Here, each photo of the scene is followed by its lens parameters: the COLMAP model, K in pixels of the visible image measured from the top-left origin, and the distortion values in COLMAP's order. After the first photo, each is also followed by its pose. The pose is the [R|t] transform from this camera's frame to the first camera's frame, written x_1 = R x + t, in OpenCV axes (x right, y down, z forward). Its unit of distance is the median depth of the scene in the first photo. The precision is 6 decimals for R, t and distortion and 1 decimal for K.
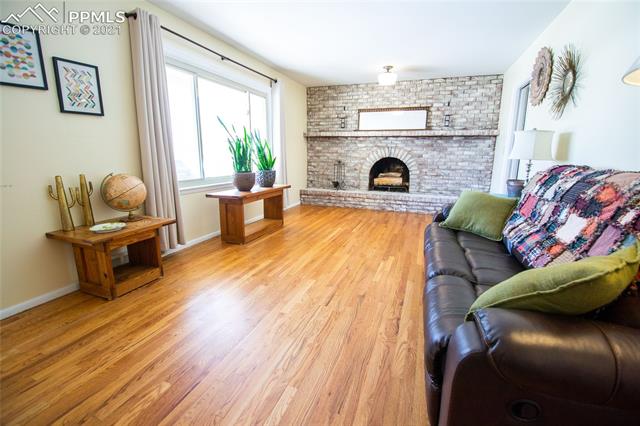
lens RADIAL K [[288.1, 0, 321.3], [0, 288.1, 213.6], [0, 0, 1]] dist [-0.004213, -0.006131]
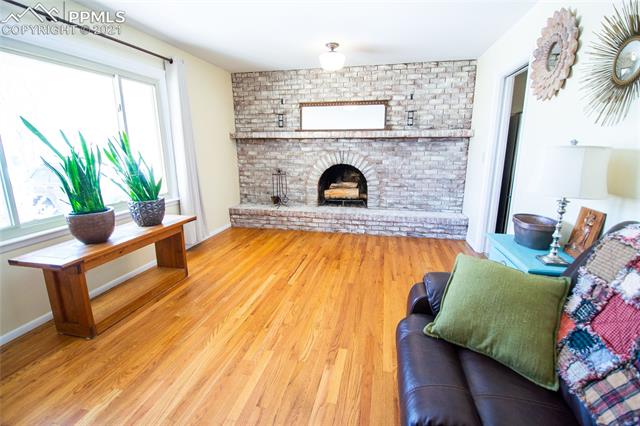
lens RADIAL K [[288.1, 0, 322.1], [0, 288.1, 212.2], [0, 0, 1]] dist [-0.004213, -0.006131]
pose [[0.990125, -0.044775, 0.132843, 0.087620], [0.042342, 0.998881, 0.021086, -0.100623], [-0.133639, -0.015252, 0.990913, 0.268081]]
